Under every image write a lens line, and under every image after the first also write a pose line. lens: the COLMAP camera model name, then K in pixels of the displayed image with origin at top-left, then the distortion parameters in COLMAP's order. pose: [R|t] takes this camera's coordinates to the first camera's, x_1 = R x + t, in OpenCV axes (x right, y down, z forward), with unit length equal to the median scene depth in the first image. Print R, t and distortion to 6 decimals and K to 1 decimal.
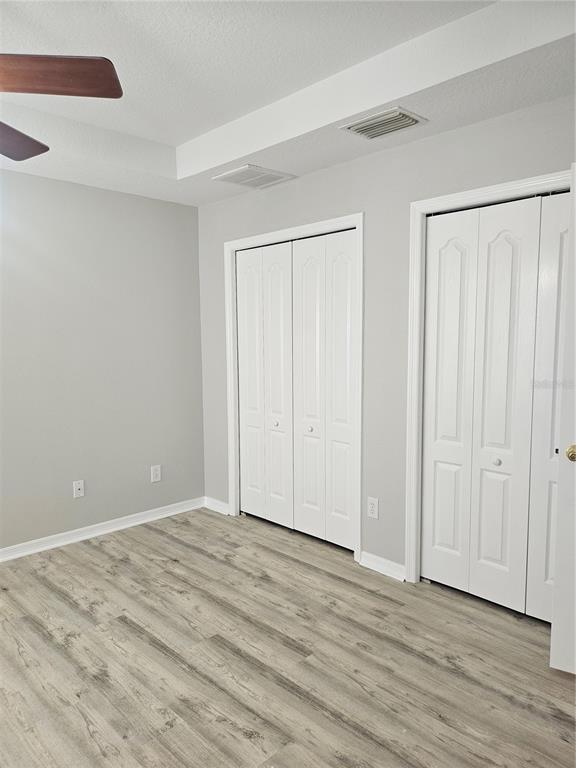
lens RADIAL K [[543.2, 0, 274.3], [0, 543.2, 396.1], [0, 0, 1]] dist [0.060664, -0.051094]
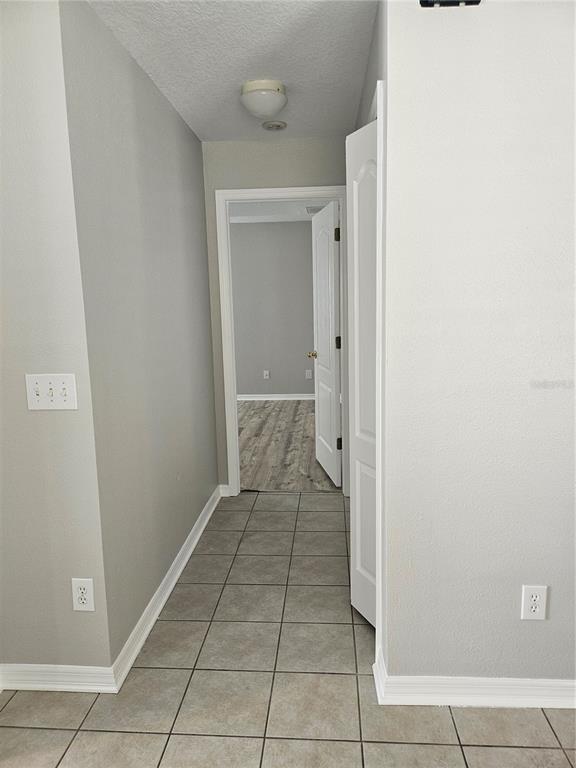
lens RADIAL K [[543.2, 0, 294.5], [0, 543.2, 385.6], [0, 0, 1]] dist [0.060664, -0.051094]
pose [[0.680059, 0.119180, -0.723406, 1.870281], [-0.076910, 0.992852, 0.091269, 0.032289], [0.729113, -0.006432, 0.684364, -0.470676]]
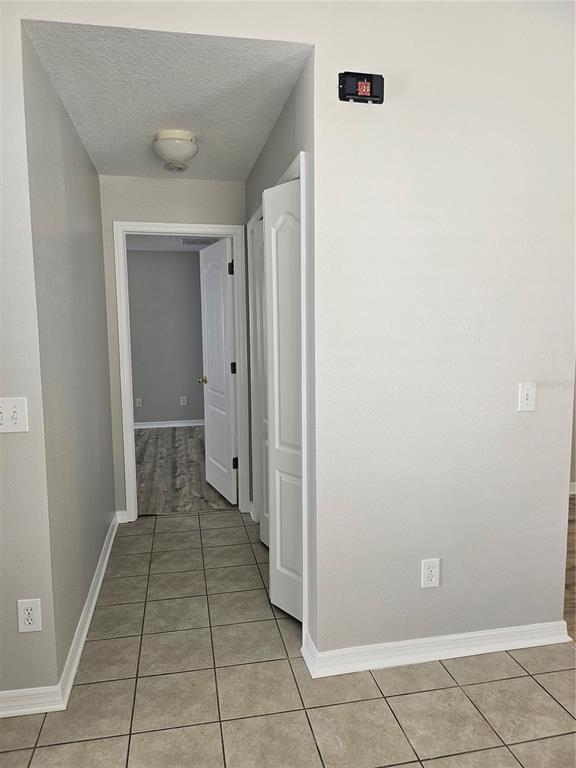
lens RADIAL K [[543.2, 0, 291.9], [0, 543.2, 388.7], [0, 0, 1]] dist [0.060664, -0.051094]
pose [[0.847417, 0.070600, -0.526212, 1.850635], [-0.066904, 0.997419, 0.026077, 0.050013], [0.526695, 0.013108, 0.849953, -0.640005]]
